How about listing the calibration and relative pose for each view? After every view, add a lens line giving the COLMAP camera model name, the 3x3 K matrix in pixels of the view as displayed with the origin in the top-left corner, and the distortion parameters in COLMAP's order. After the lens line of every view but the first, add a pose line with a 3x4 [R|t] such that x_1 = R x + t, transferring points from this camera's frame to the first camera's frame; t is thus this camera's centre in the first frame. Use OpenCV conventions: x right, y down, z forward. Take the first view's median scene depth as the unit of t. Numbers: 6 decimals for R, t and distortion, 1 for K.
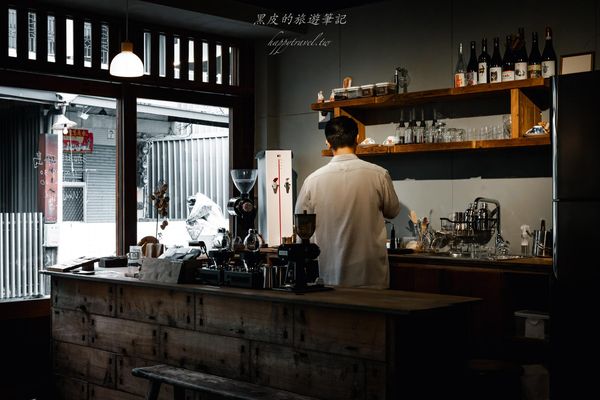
lens RADIAL K [[860.4, 0, 300.0], [0, 860.4, 200.0], [0, 0, 1]] dist [0.002906, 0.069045]
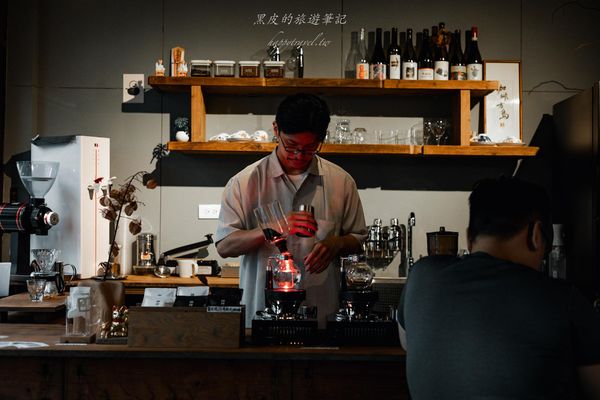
lens RADIAL K [[860.4, 0, 300.0], [0, 860.4, 200.0], [0, 0, 1]] dist [0.002906, 0.069045]
pose [[0.702352, 0.027934, 0.711282, -0.466494], [-0.016268, 0.999599, -0.023193, 0.006670], [-0.711644, 0.004718, 0.702524, 0.471825]]
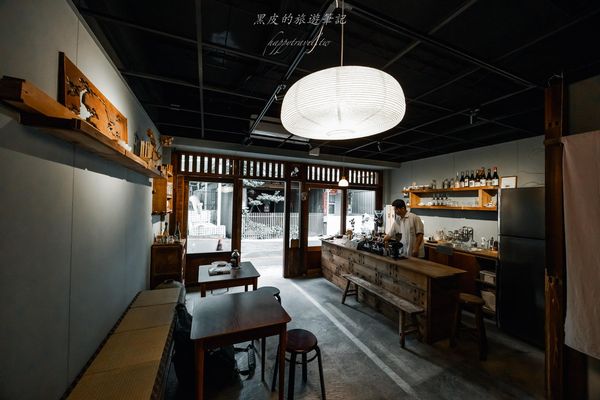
lens RADIAL K [[234.4, 0, 300.0], [0, 234.4, 200.0], [0, 0, 1]] dist [0.010297, 0.000032]
pose [[0.921974, 0.014528, -0.386978, 0.004615], [-0.021805, 0.999658, -0.014422, -0.067423], [0.386636, 0.021734, 0.921976, 0.058979]]
